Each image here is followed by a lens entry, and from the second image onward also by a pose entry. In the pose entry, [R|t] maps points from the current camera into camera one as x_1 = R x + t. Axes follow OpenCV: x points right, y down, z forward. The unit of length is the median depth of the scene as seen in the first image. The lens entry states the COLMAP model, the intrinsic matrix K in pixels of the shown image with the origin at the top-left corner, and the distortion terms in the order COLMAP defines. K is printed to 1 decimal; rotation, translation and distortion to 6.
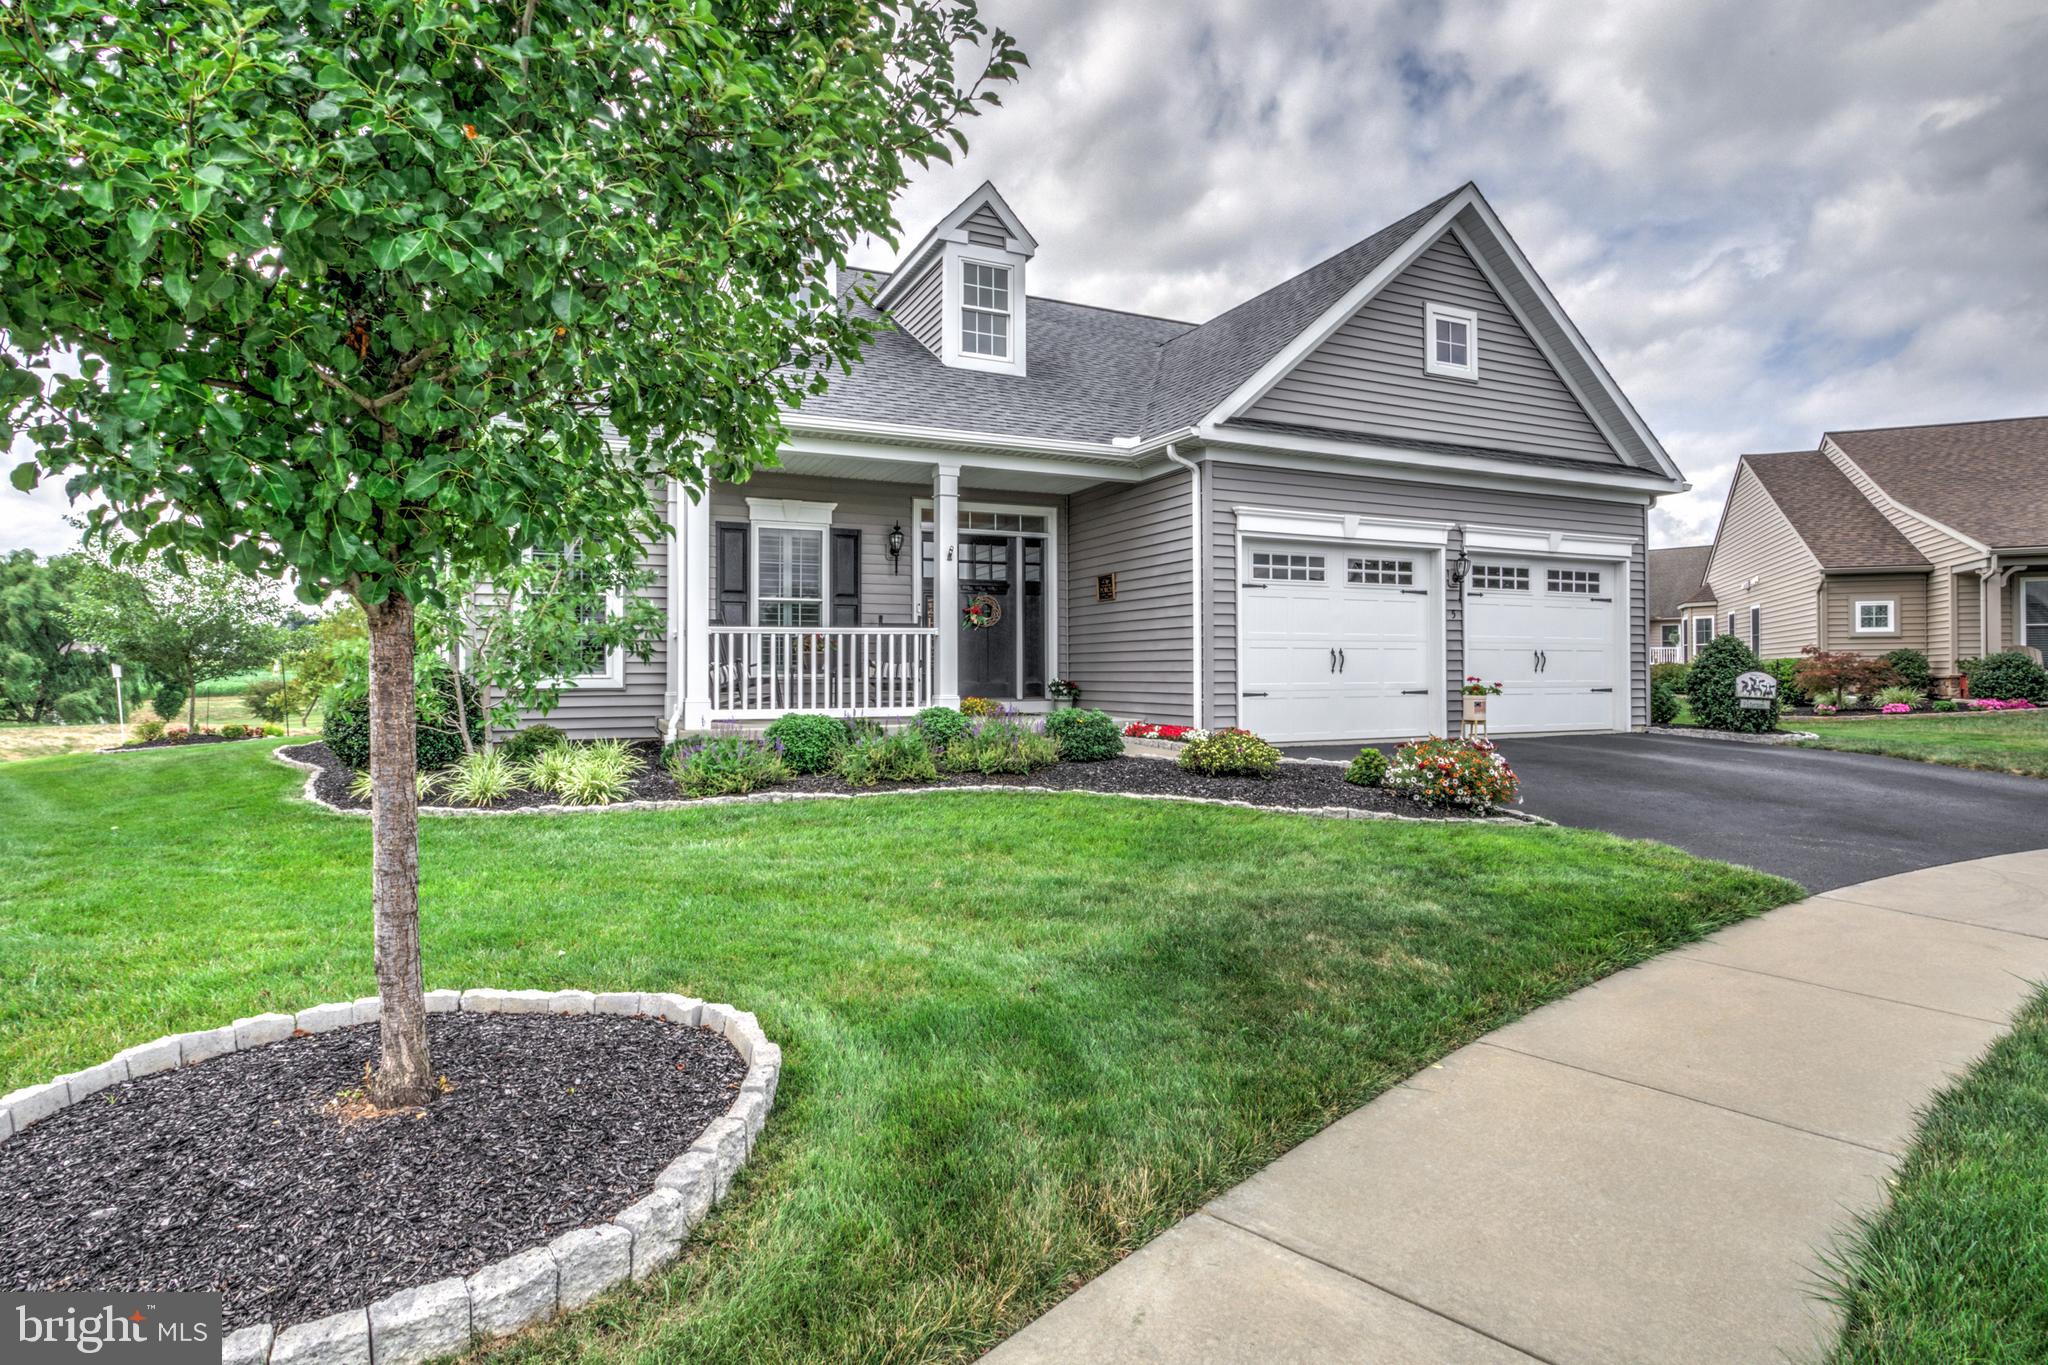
lens RADIAL K [[1027.4, 0, 1032.6], [0, 1027.4, 659.9], [0, 0, 1]] dist [-0.000988, 0.000179]
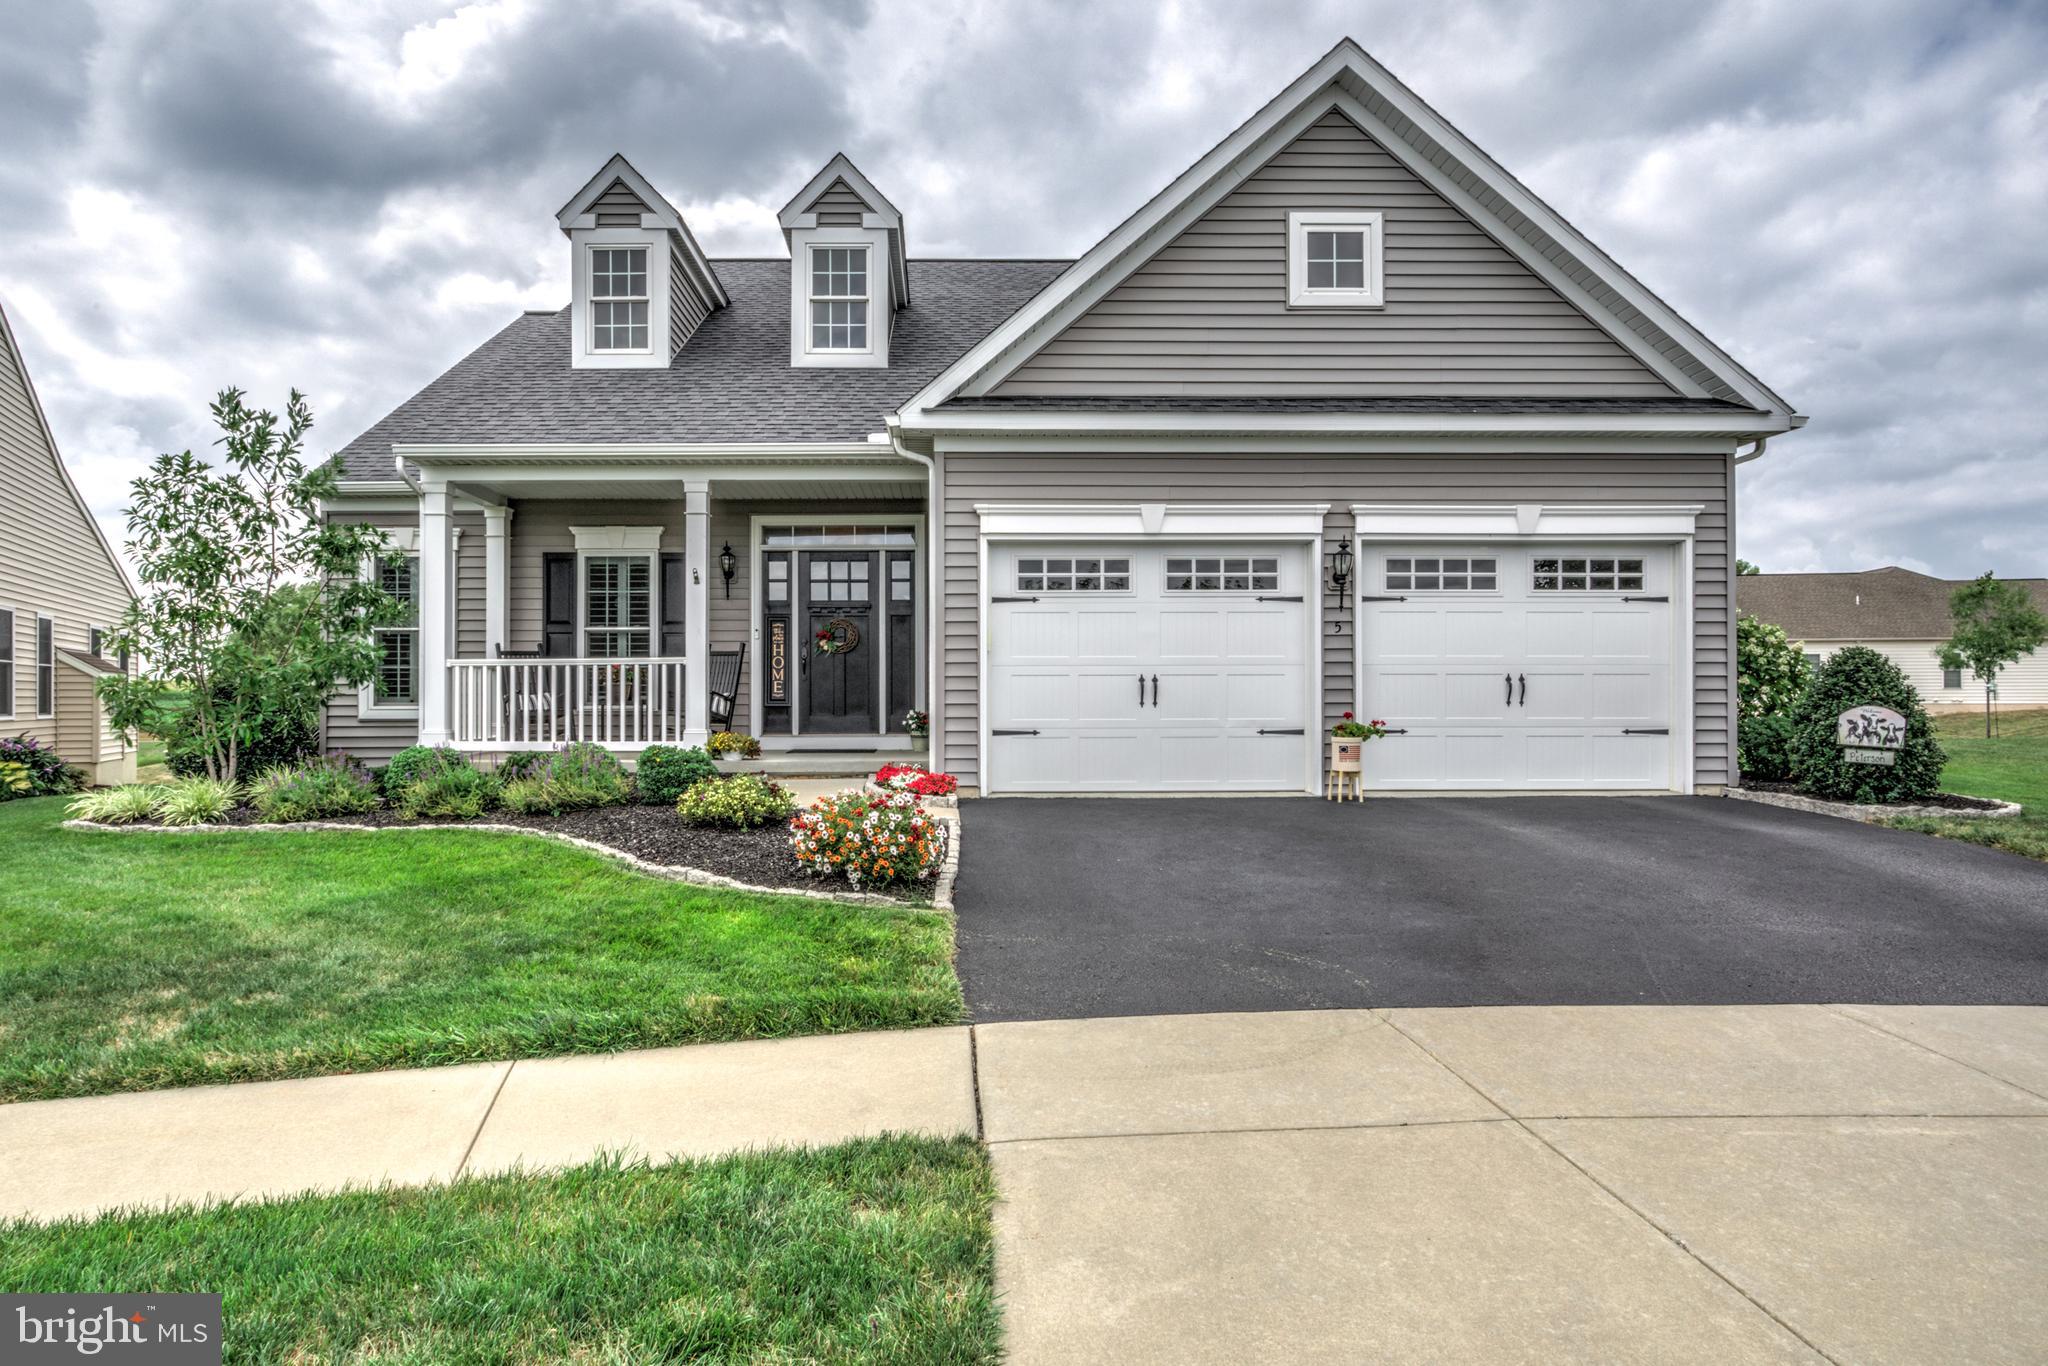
lens RADIAL K [[1174.7, 0, 941.8], [0, 1174.7, 698.3], [0, 0, 1]] dist [-0.003558, 0.001293]
pose [[0.912875, 0.000098, -0.408238, 0.496526], [0.004153, 0.999946, 0.009528, -0.002397], [0.408217, -0.010393, 0.912826, 0.110473]]
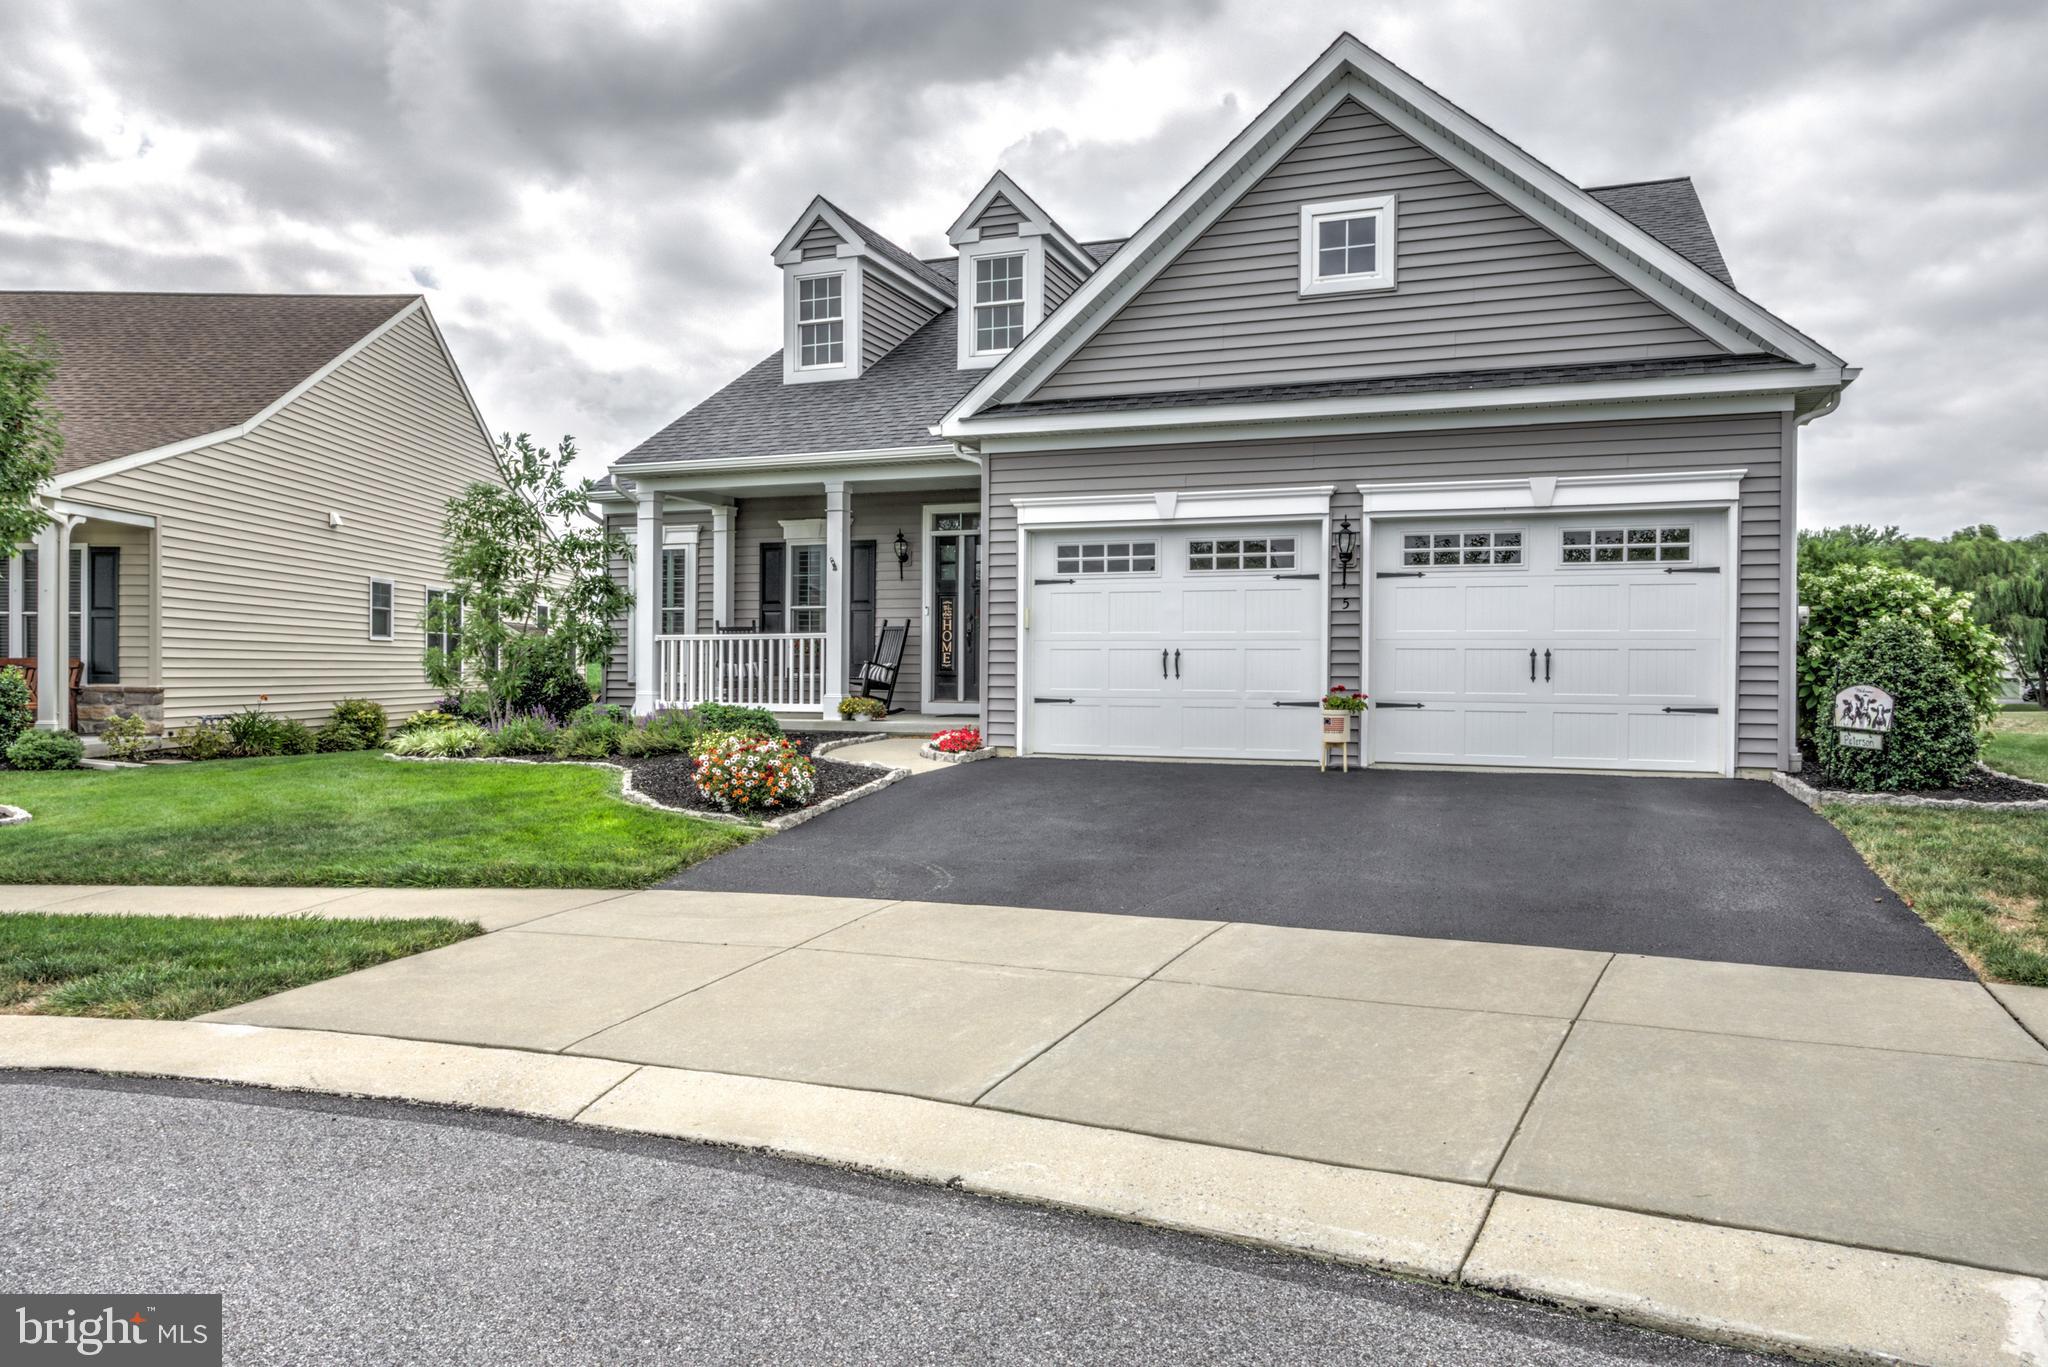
lens RADIAL K [[1285.2, 0, 1024.0], [0, 1285.2, 683.5], [0, 0, 1]] dist [0.004969, -0.000790]
pose [[0.717553, 0.014812, -0.696346, 0.909208], [0.000084, 0.999772, 0.021353, -0.005361], [0.696503, -0.015381, 0.717389, 0.144944]]
